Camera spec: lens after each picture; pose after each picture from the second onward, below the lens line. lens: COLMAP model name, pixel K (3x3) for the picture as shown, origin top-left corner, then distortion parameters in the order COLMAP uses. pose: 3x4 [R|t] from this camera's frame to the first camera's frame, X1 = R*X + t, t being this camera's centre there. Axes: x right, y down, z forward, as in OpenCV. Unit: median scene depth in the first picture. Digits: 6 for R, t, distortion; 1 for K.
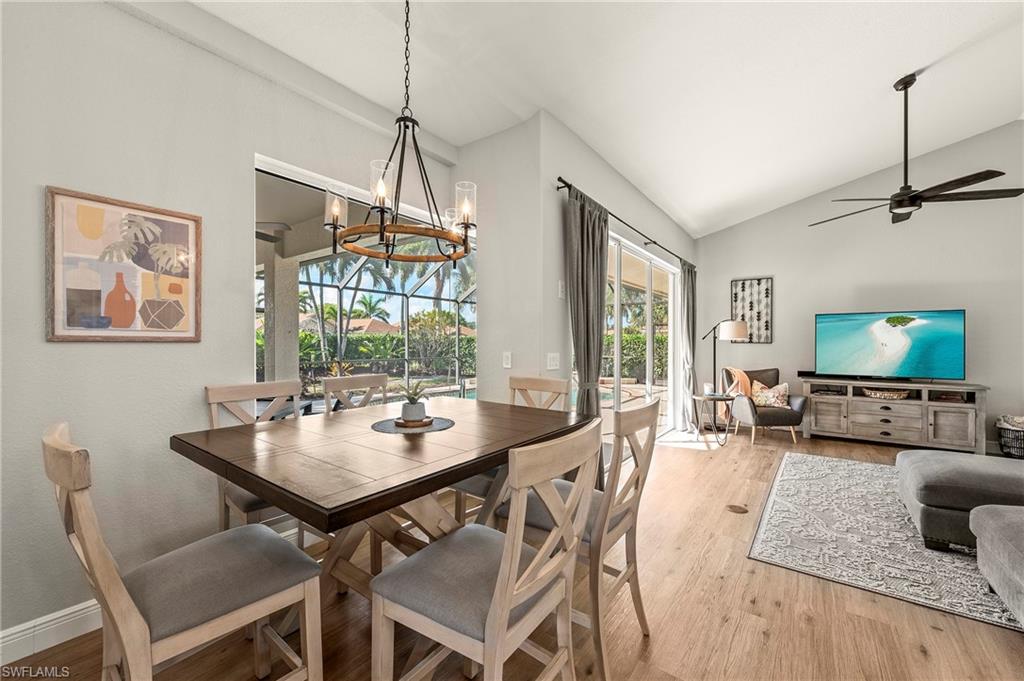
lens RADIAL K [[411.4, 0, 516.4], [0, 411.4, 342.1], [0, 0, 1]] dist [-0.007996, -0.000136]
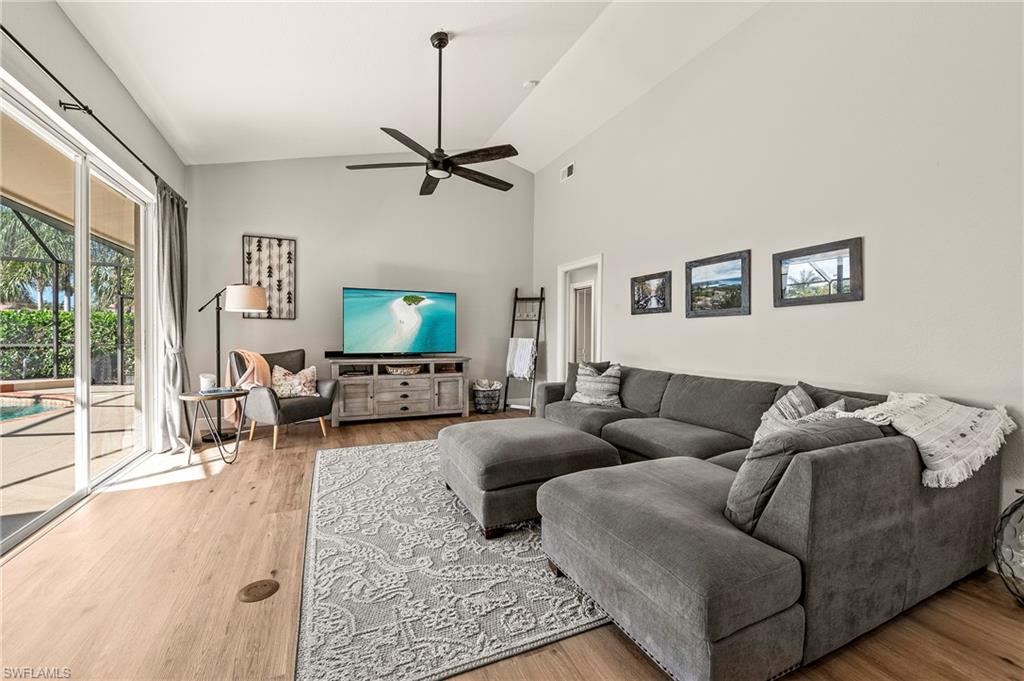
lens RADIAL K [[411.4, 0, 516.4], [0, 411.4, 342.1], [0, 0, 1]] dist [-0.007996, -0.000136]
pose [[0.478026, -0.015449, 0.878210, 0.129089], [-0.009755, 0.999690, 0.022896, 0.029732], [-0.878292, -0.019512, 0.477727, 0.252373]]
